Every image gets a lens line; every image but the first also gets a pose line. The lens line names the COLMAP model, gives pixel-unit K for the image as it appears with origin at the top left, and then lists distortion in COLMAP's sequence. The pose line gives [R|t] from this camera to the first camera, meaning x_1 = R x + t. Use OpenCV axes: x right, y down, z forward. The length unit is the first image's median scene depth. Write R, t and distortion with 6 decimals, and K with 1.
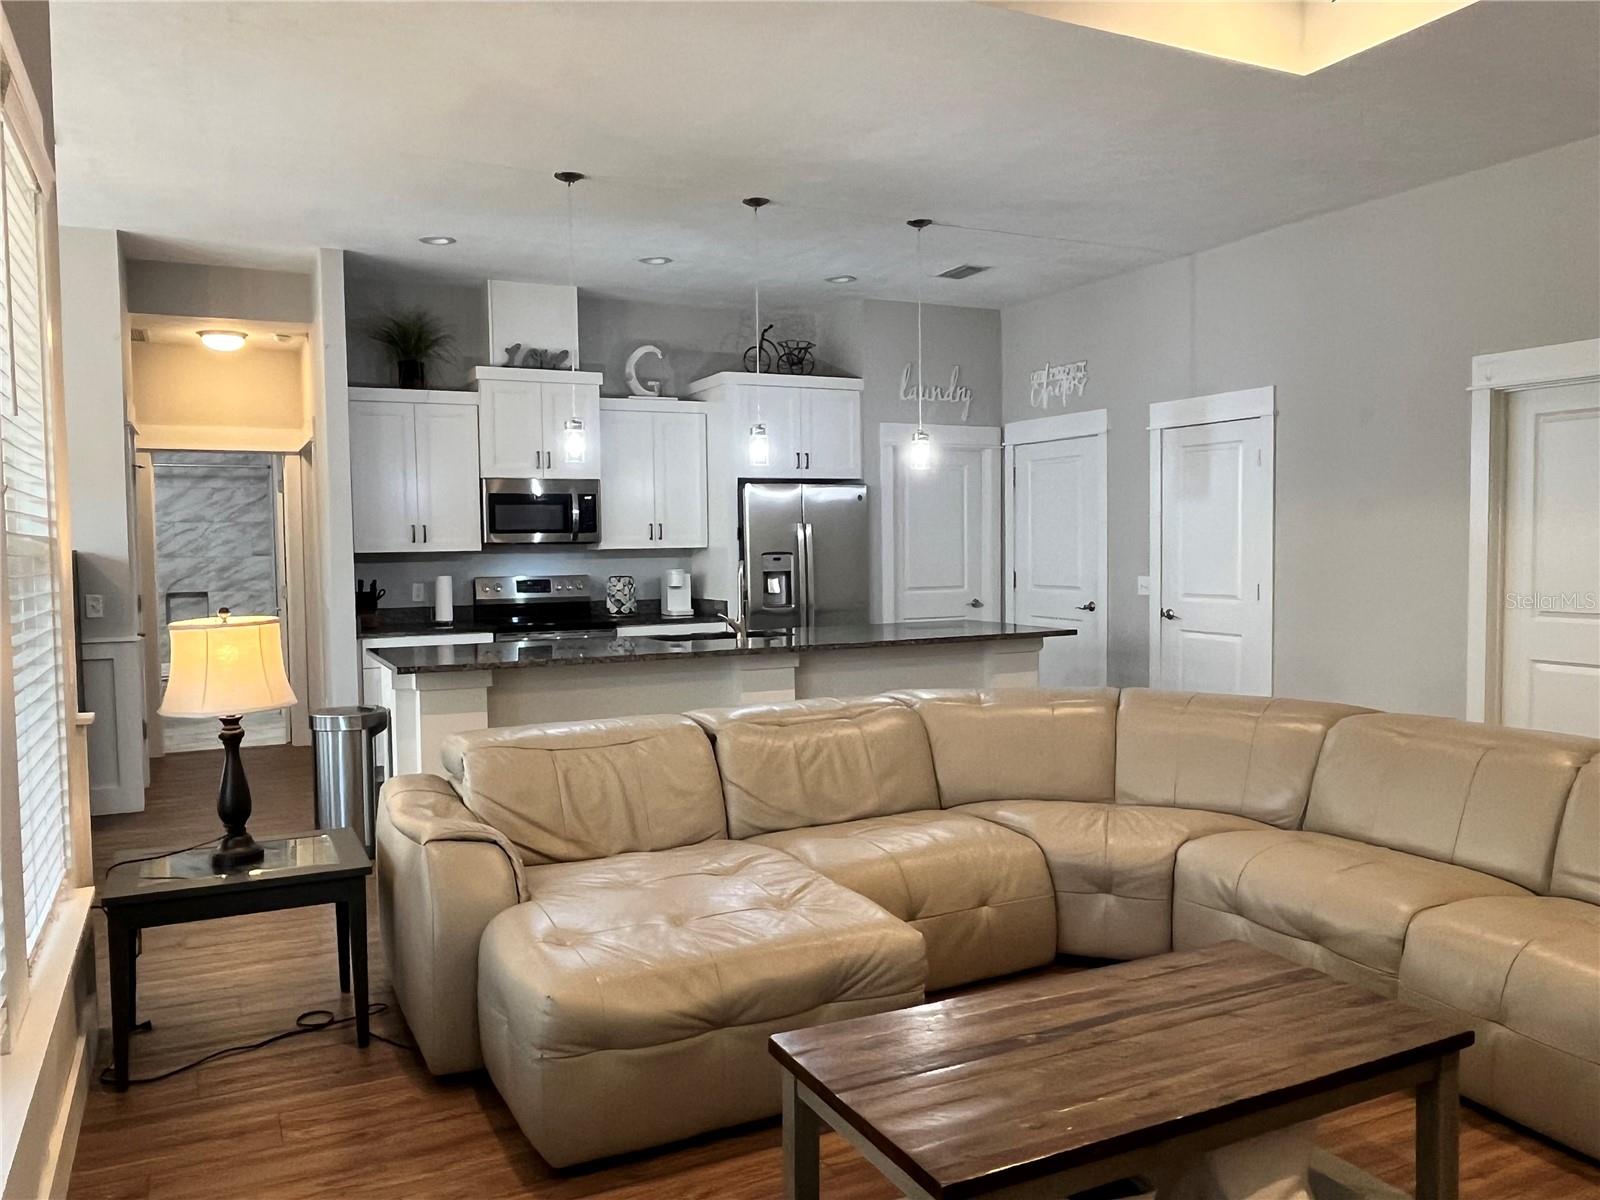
lens RADIAL K [[1209.0, 0, 808.9], [0, 1209.0, 602.5], [0, 0, 1]] dist [0.006608, -0.011521]
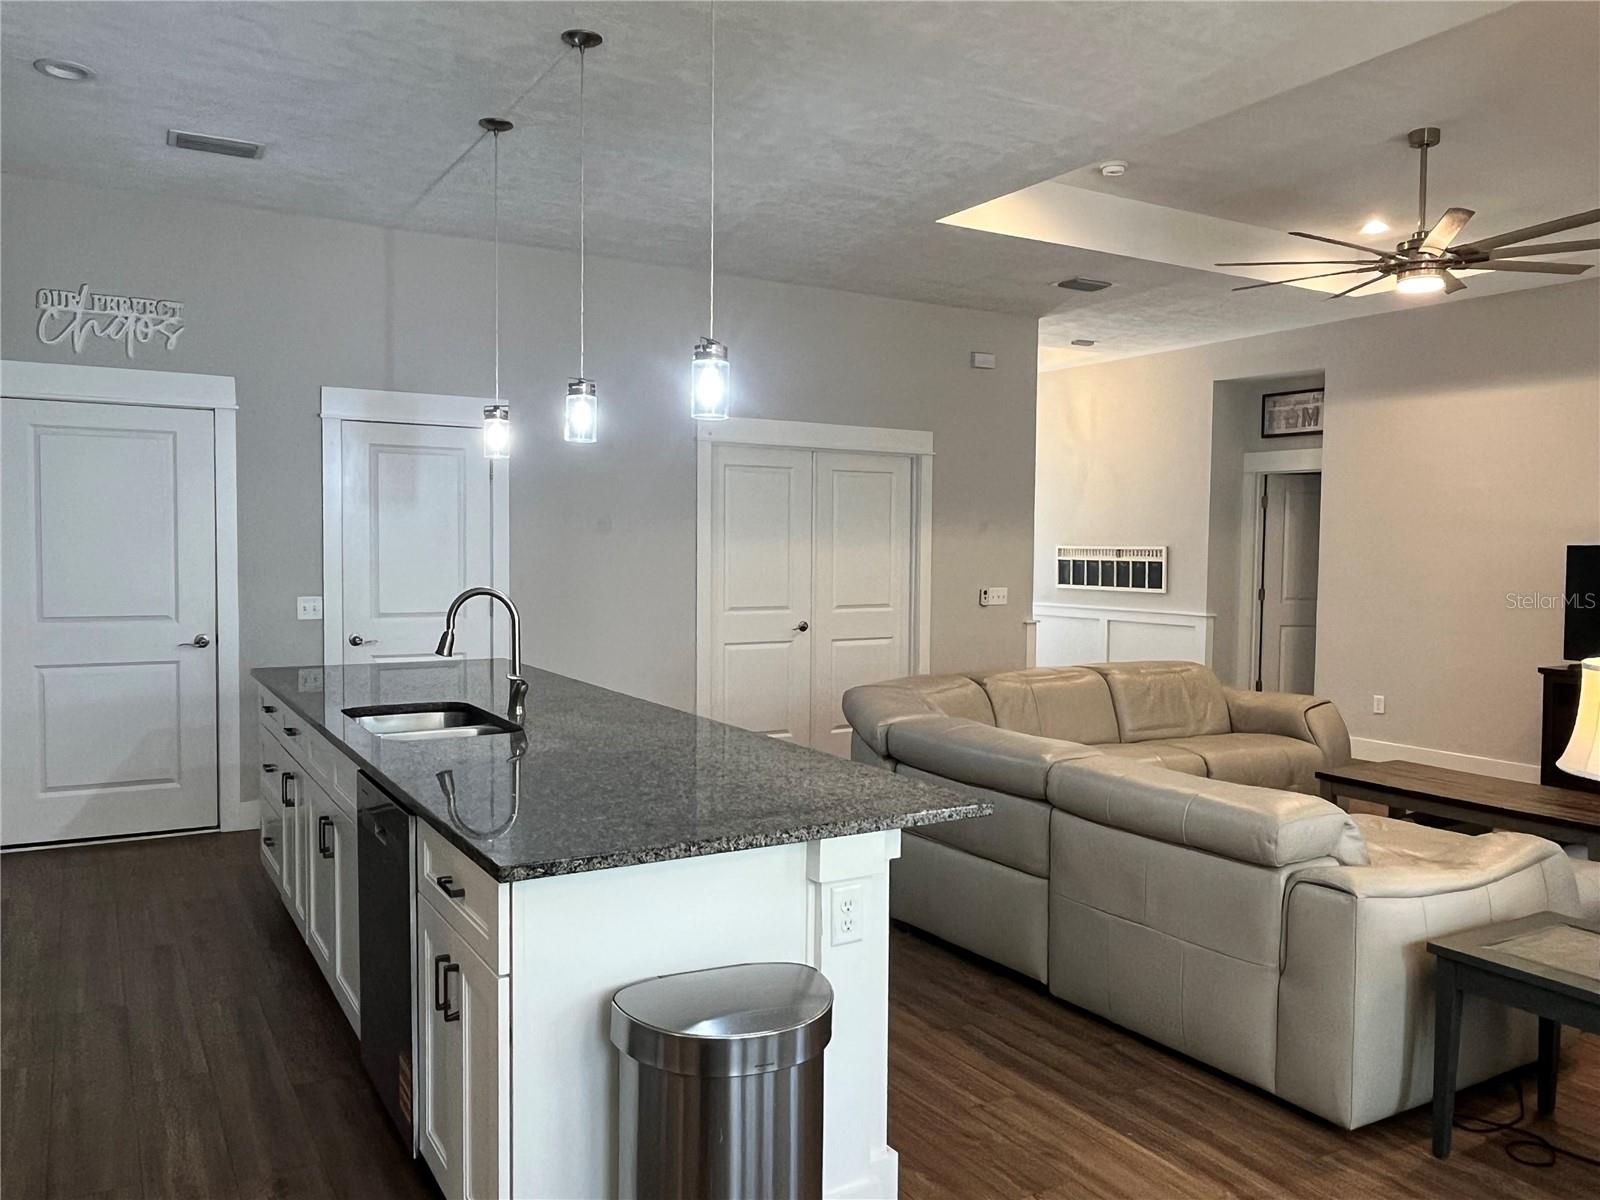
lens RADIAL K [[1209.0, 0, 808.9], [0, 1209.0, 602.5], [0, 0, 1]] dist [0.006608, -0.011521]
pose [[-0.074217, -0.038041, 0.996516, -0.539665], [0.043483, 0.998198, 0.041343, -0.035710], [-0.996294, 0.046400, -0.072430, 0.705598]]
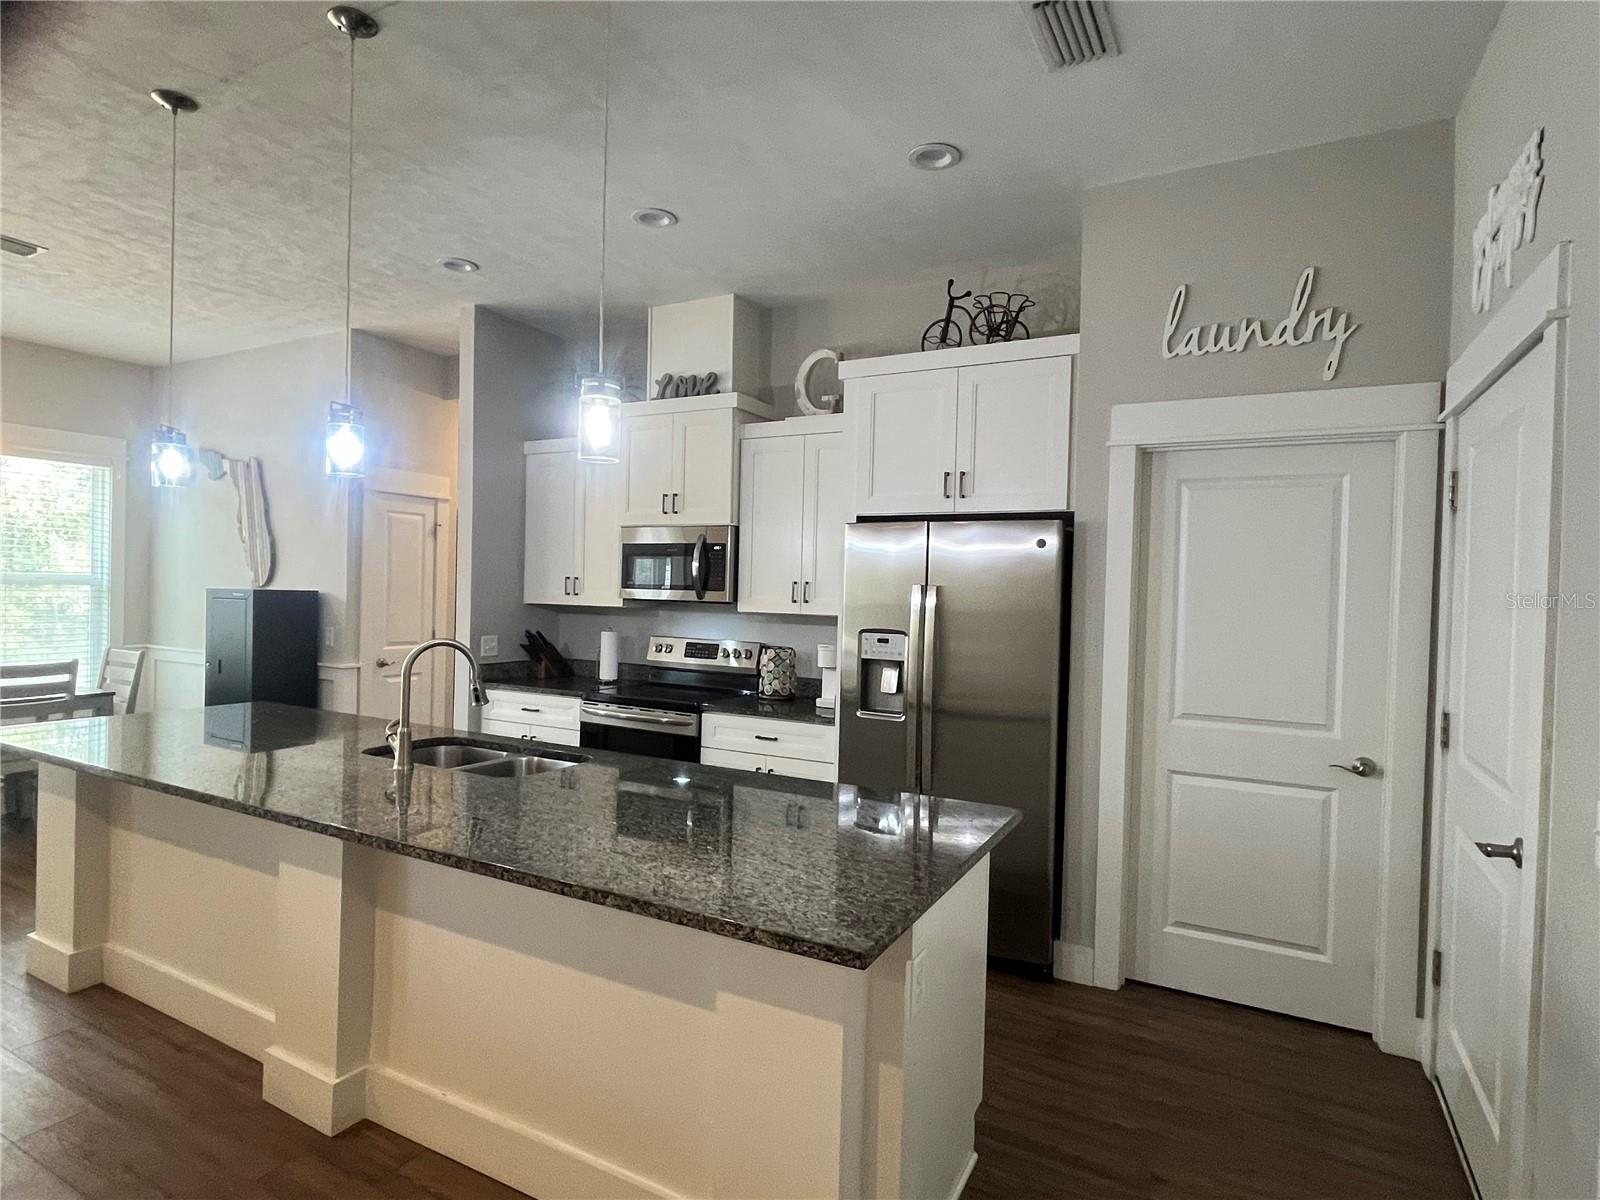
lens RADIAL K [[846.8, 0, 800.5], [0, 846.8, 601.6], [0, 0, 1]] dist [-0.000601, -0.004129]
pose [[0.577083, 0.037738, -0.815813, 0.315752], [-0.075760, 0.997098, -0.007467, -0.050582], [0.813164, 0.066115, 0.578267, 0.719794]]
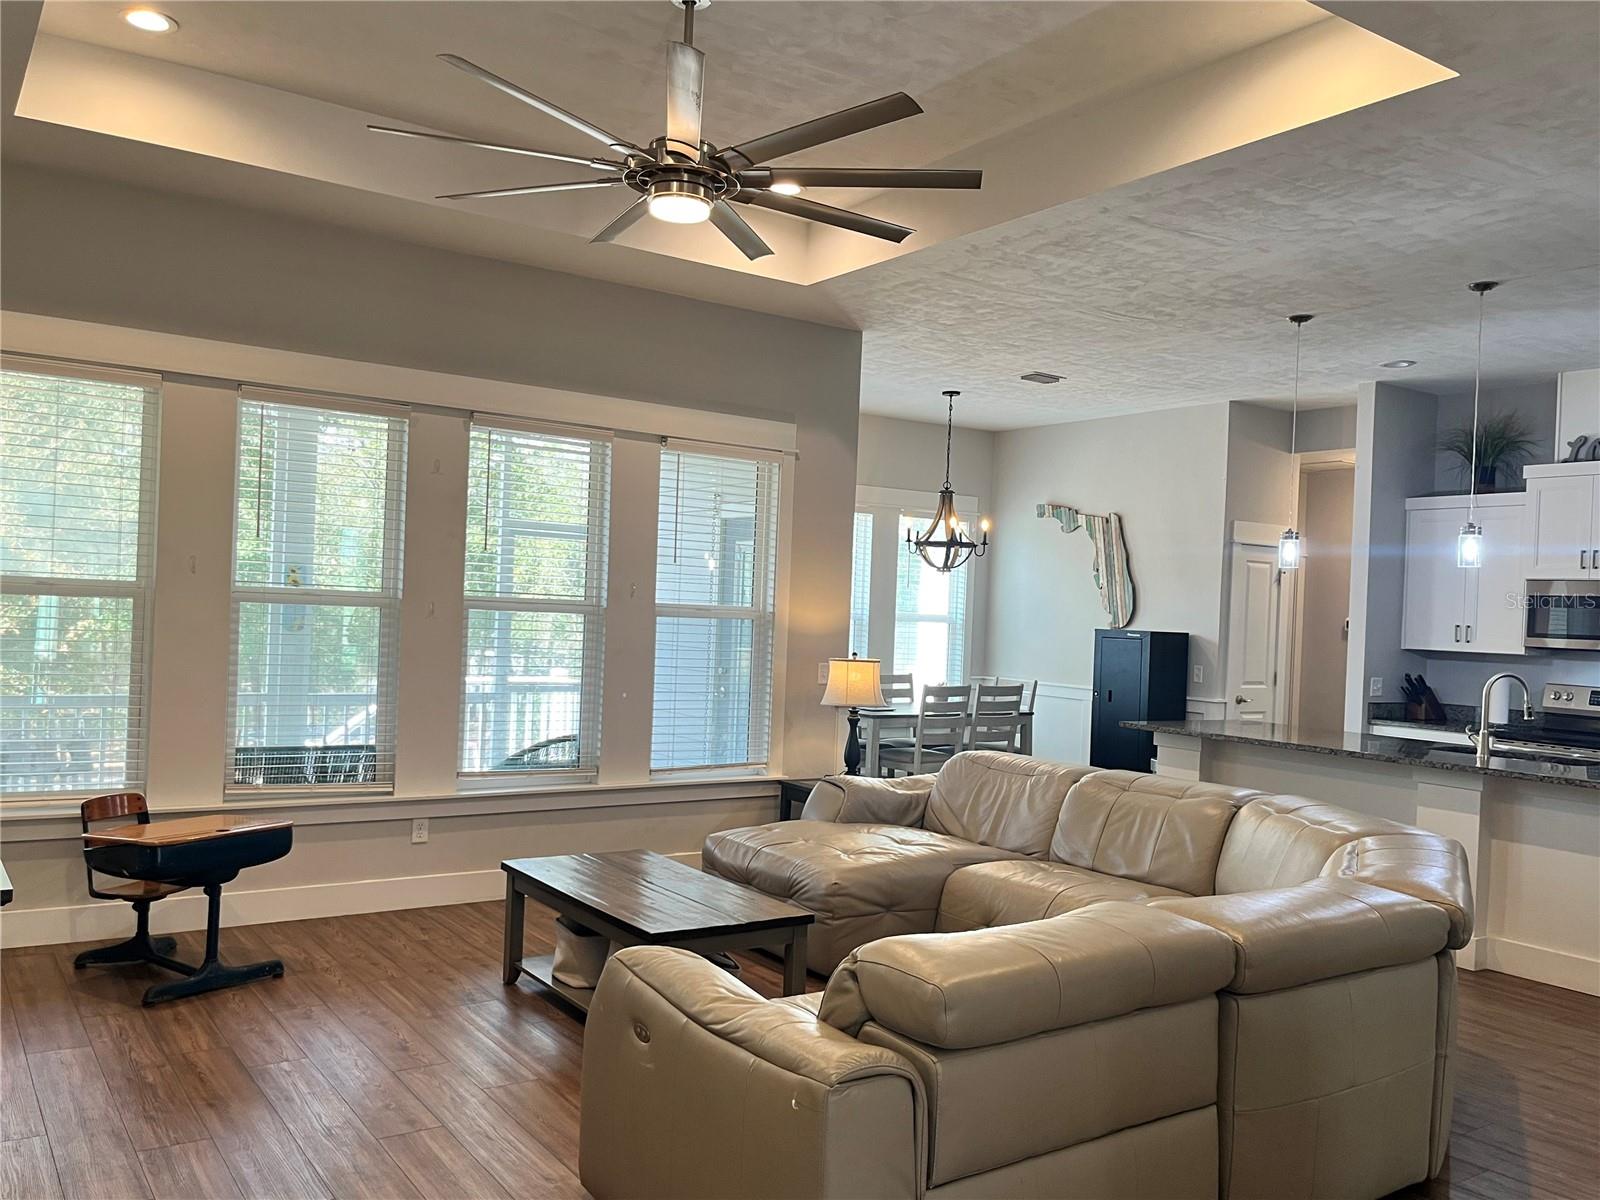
lens RADIAL K [[1298.7, 0, 797.0], [0, 1298.7, 612.4], [0, 0, 1]] dist [0.061209, -0.074698]
pose [[0.131931, 0.020360, -0.991050, 0.673157], [-0.095178, 0.995430, 0.007779, -0.028236], [0.986679, 0.093300, 0.133266, 0.275711]]
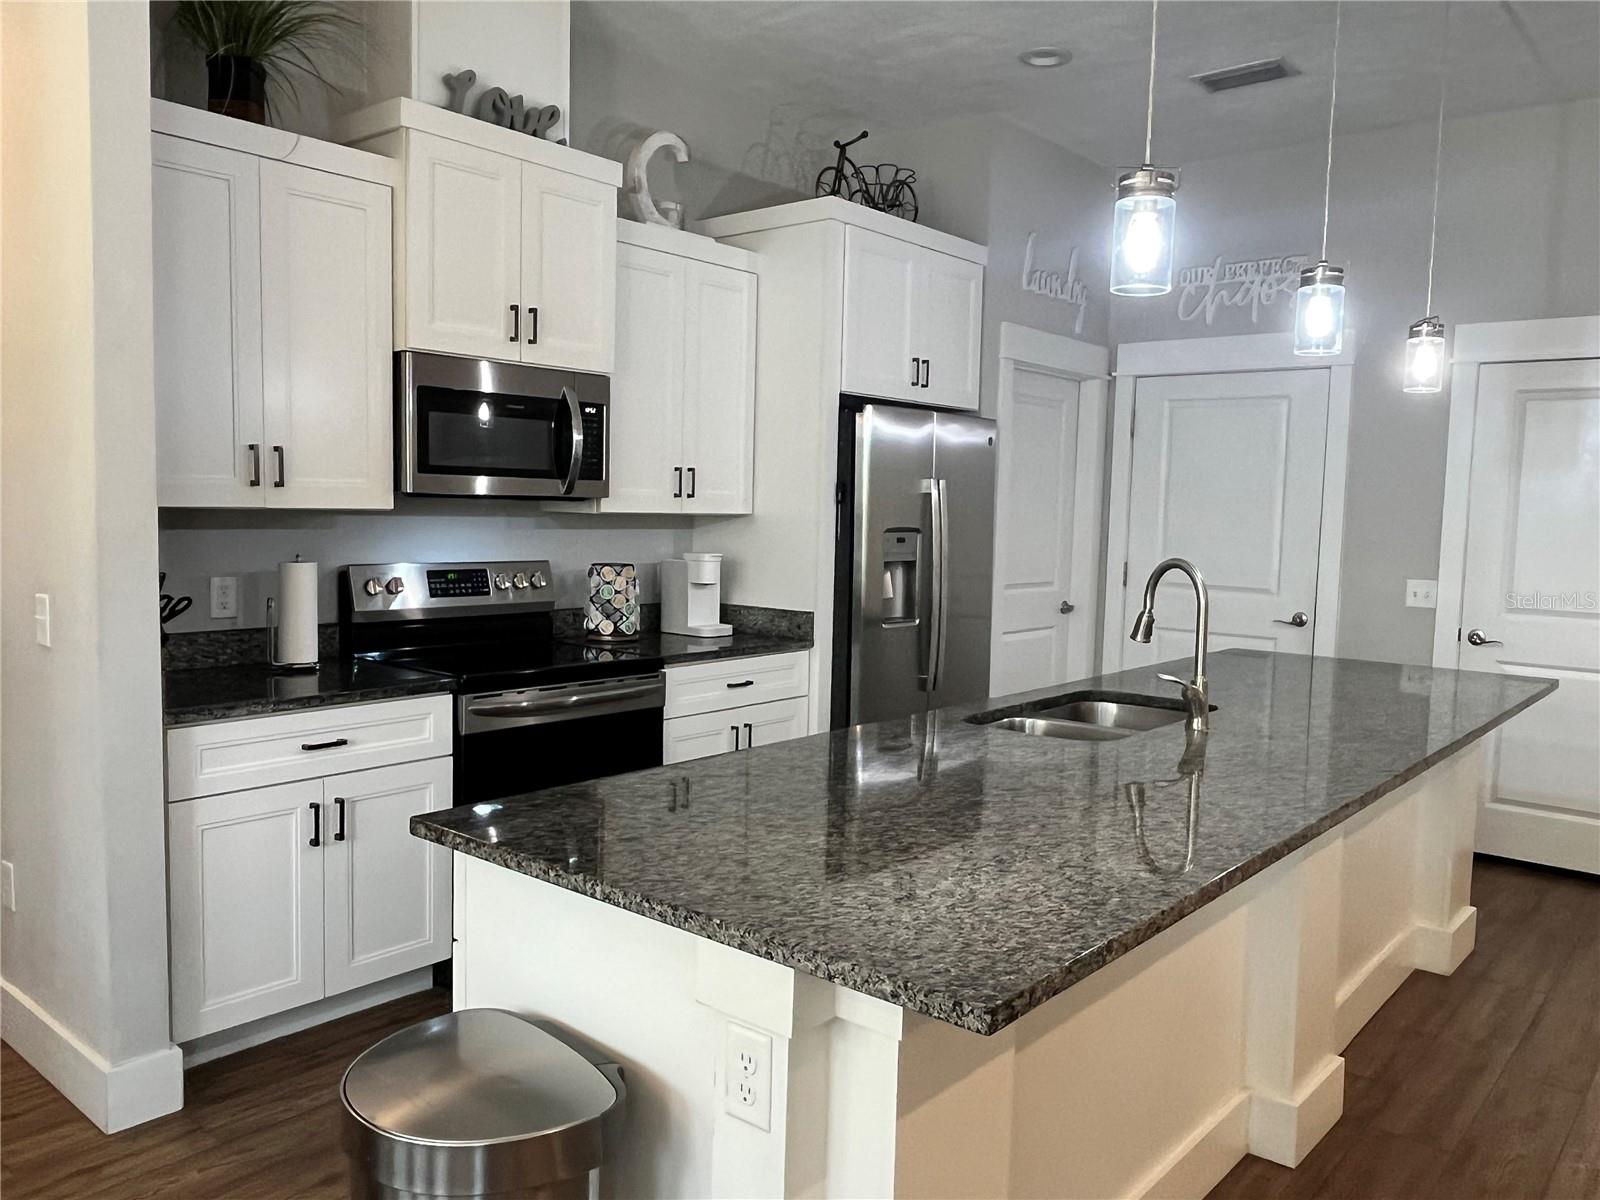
lens RADIAL K [[1209.0, 0, 808.9], [0, 1209.0, 602.5], [0, 0, 1]] dist [0.006608, -0.011521]
pose [[0.916405, 0.003232, 0.400240, -0.301141], [-0.016052, 0.999460, 0.028682, -0.022447], [-0.399931, -0.032709, 0.915962, 0.501066]]
